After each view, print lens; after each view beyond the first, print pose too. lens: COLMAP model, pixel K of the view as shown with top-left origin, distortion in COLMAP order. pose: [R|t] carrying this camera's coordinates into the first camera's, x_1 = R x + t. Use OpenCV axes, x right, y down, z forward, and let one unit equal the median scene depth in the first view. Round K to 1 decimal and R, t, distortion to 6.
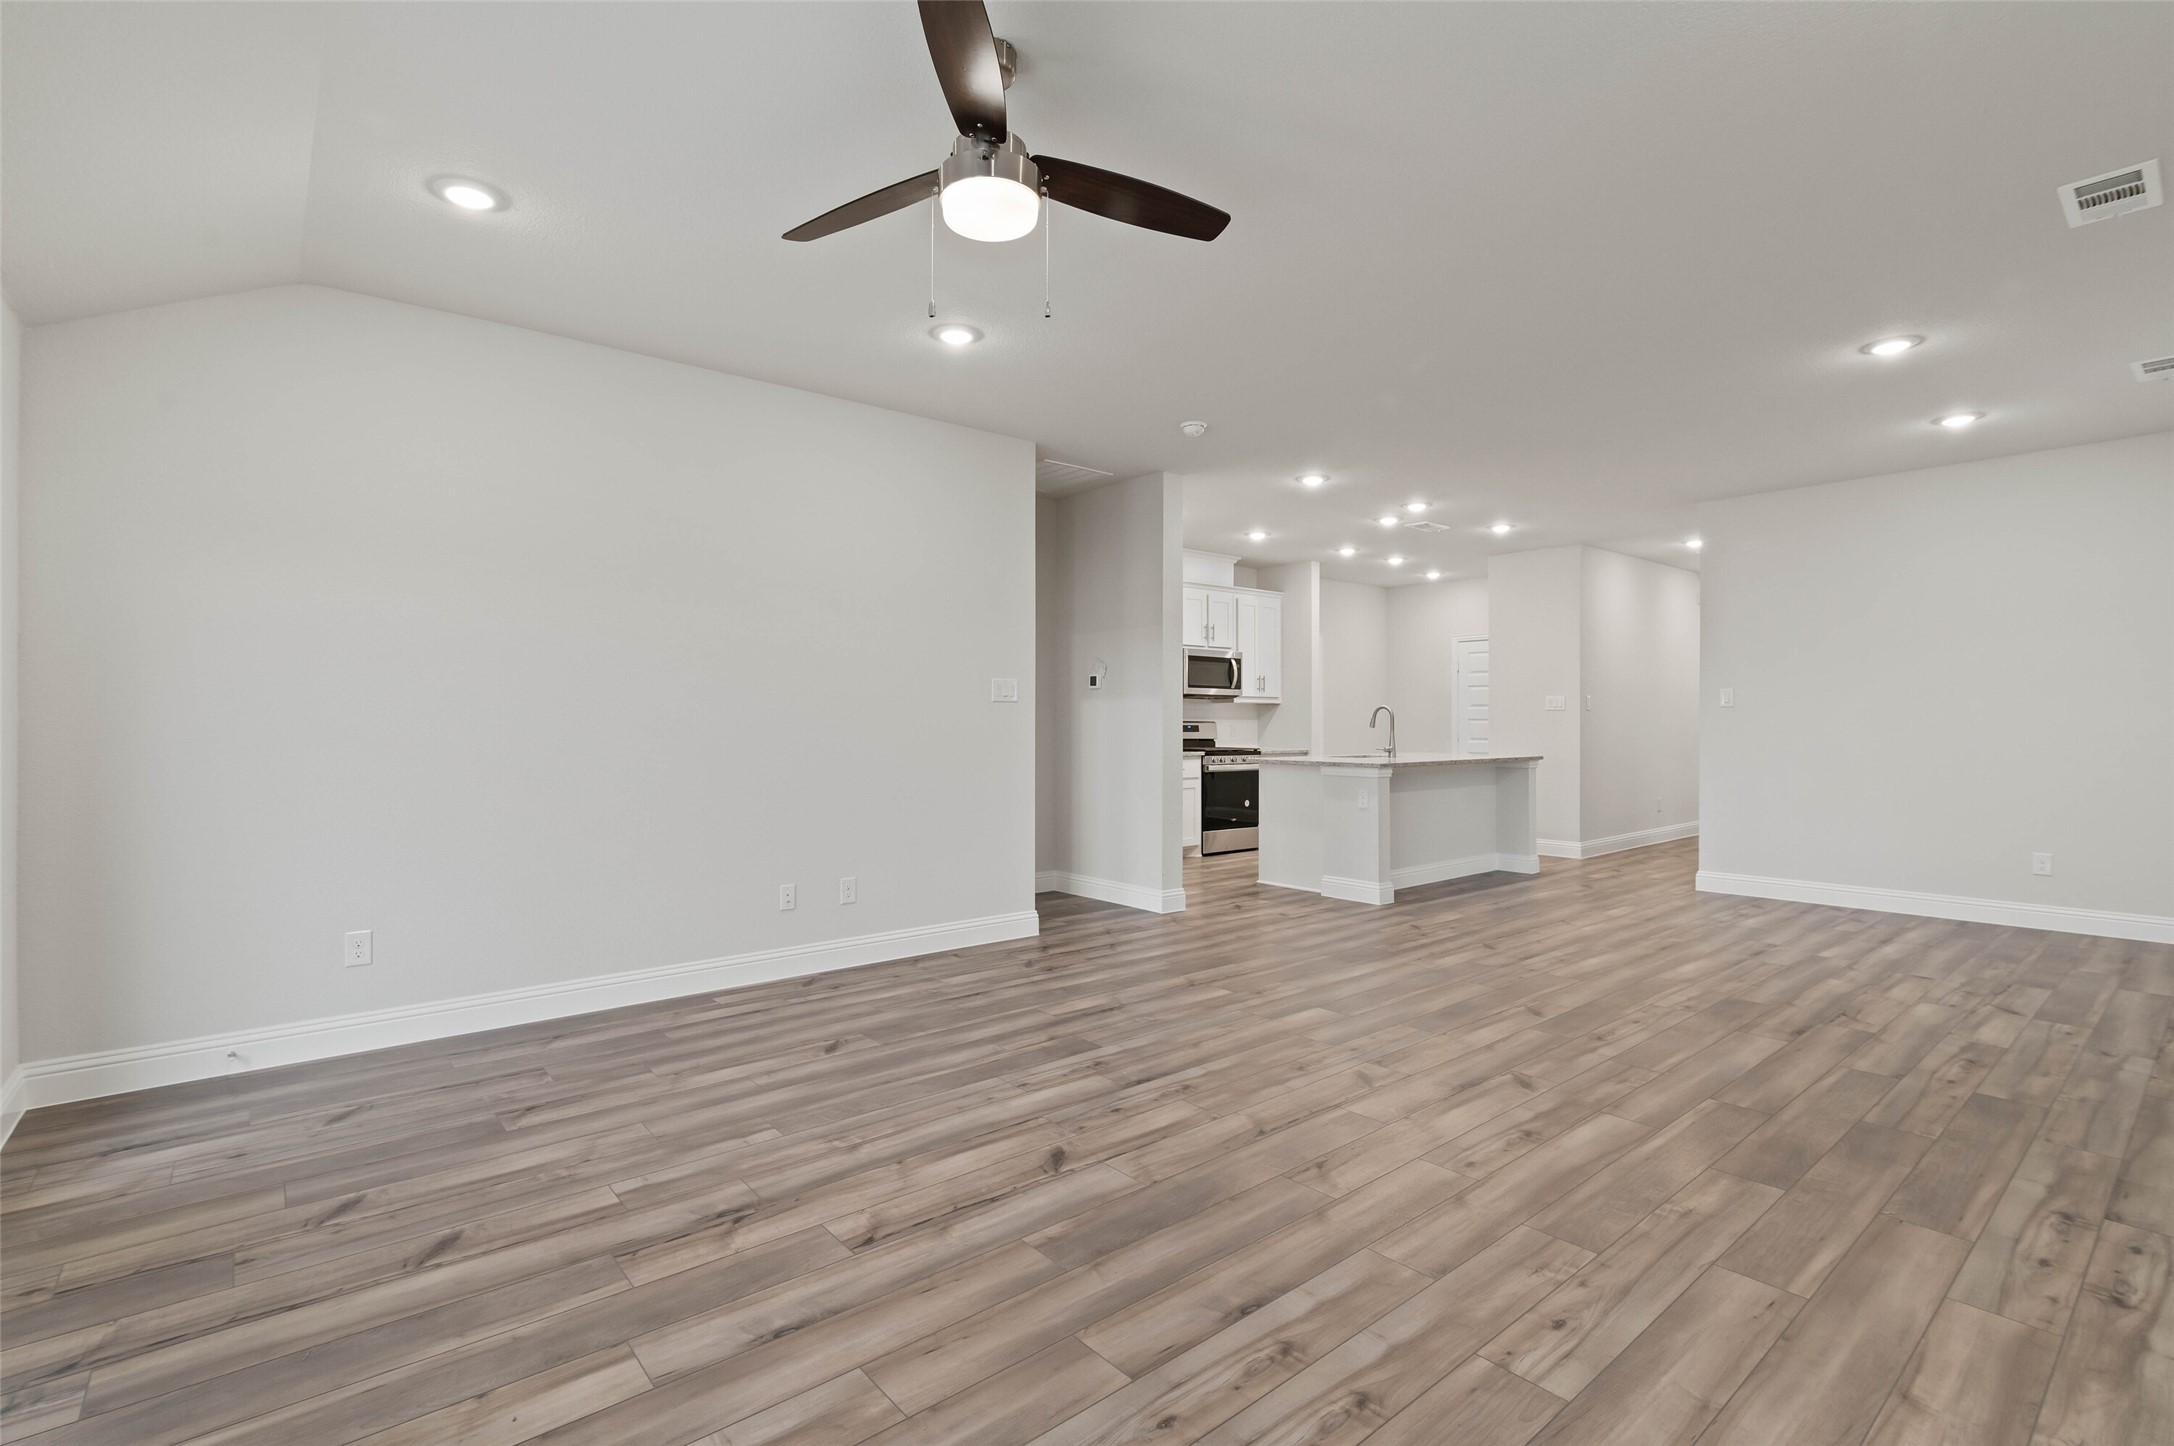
lens RADIAL K [[1002.9, 0, 1093.0], [0, 1002.9, 722.8], [0, 0, 1]] dist [-0.000579, 0.000085]
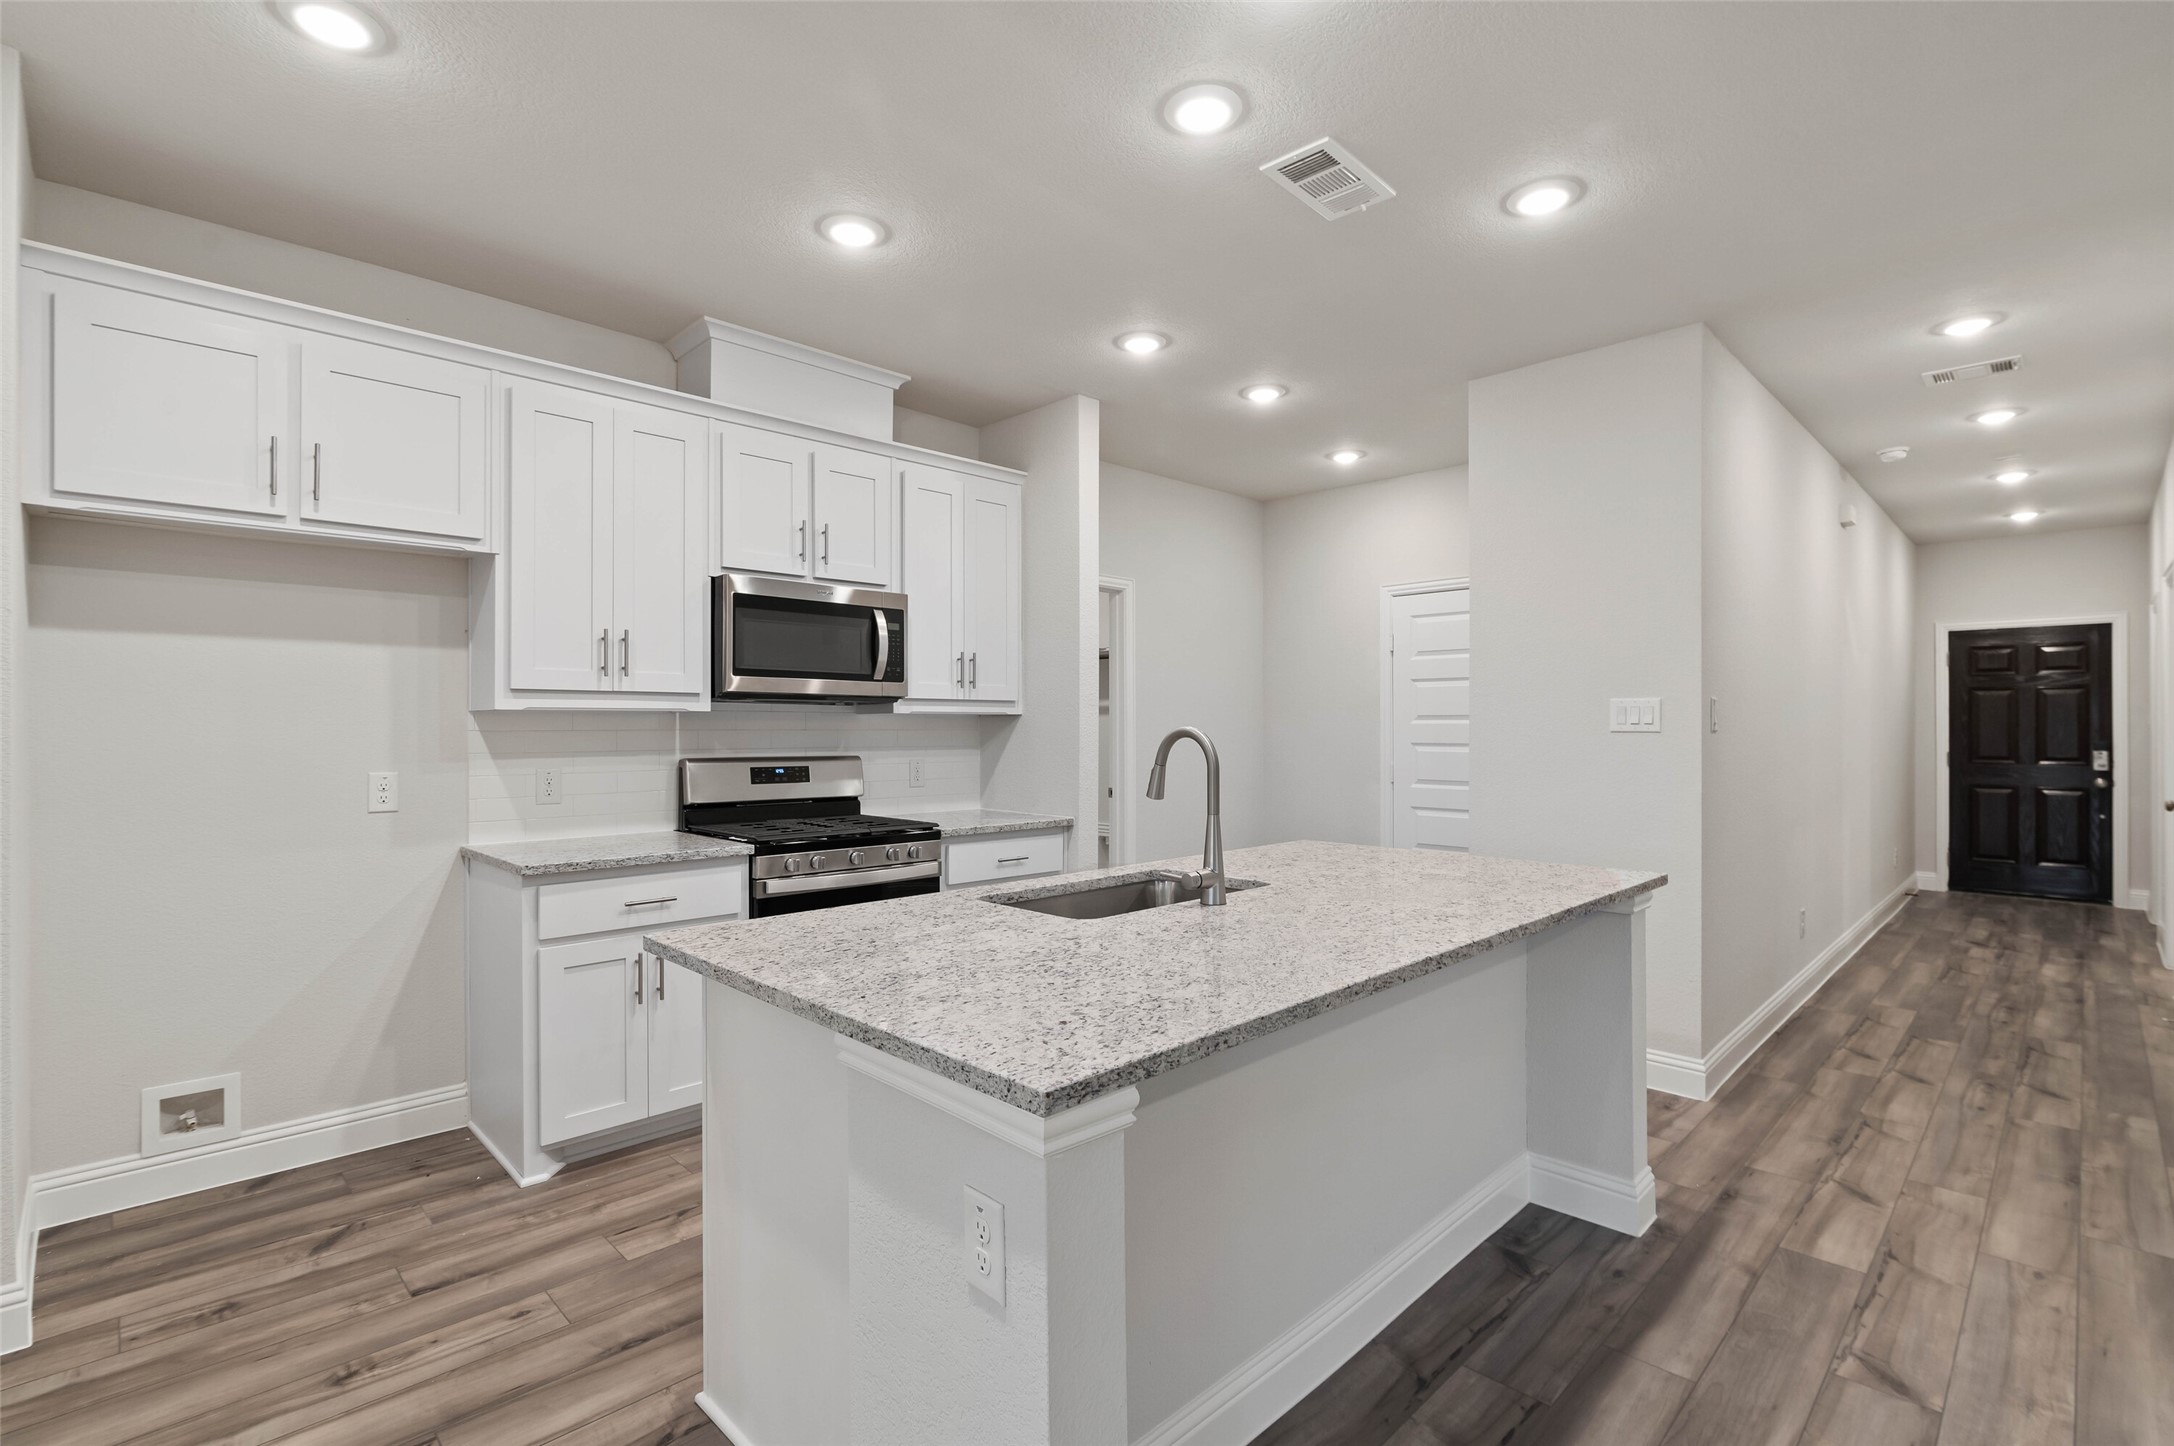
lens RADIAL K [[986.8, 0, 1084.4], [0, 986.8, 728.0], [0, 0, 1]] dist [-0.005670, 0.000471]
pose [[0.997512, -0.000190, 0.070499, 0.529012], [0.000242, 1.000000, -0.000723, -0.037206], [-0.070499, 0.000738, 0.997512, 1.567561]]
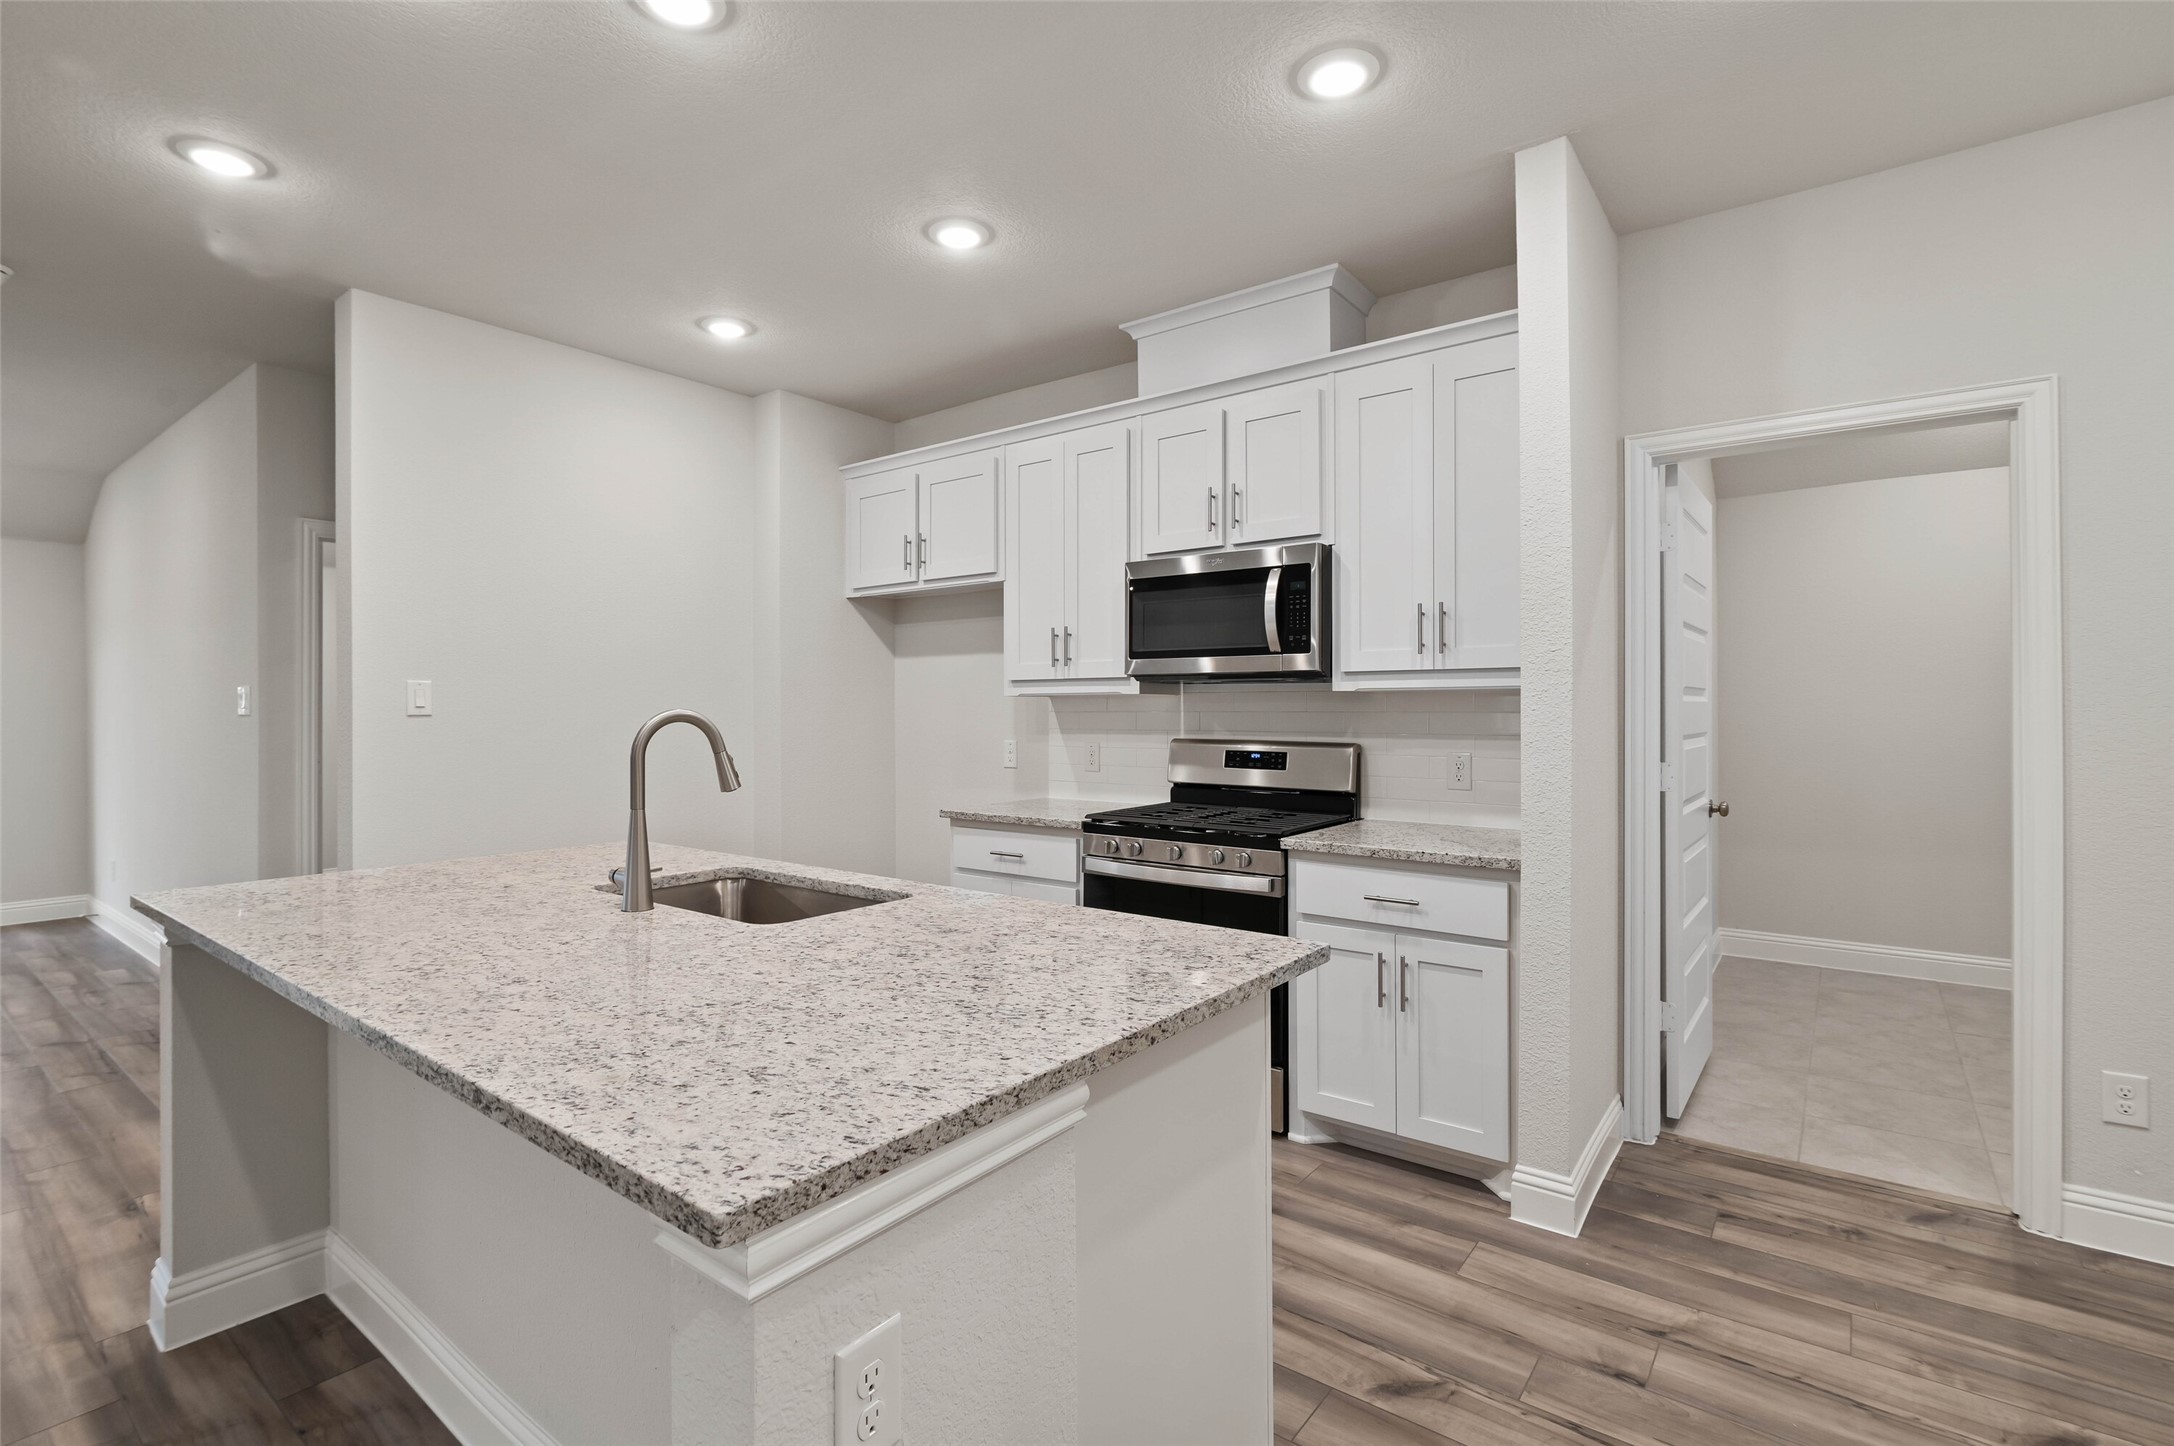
lens RADIAL K [[1001.6, 0, 1078.4], [0, 1001.6, 708.5], [0, 0, 1]] dist [-0.001980, -0.000009]
pose [[0.202701, 0.000237, -0.979241, 1.261840], [0.003267, 0.999994, 0.000918, -0.040540], [0.979235, -0.003385, 0.202699, 2.313758]]
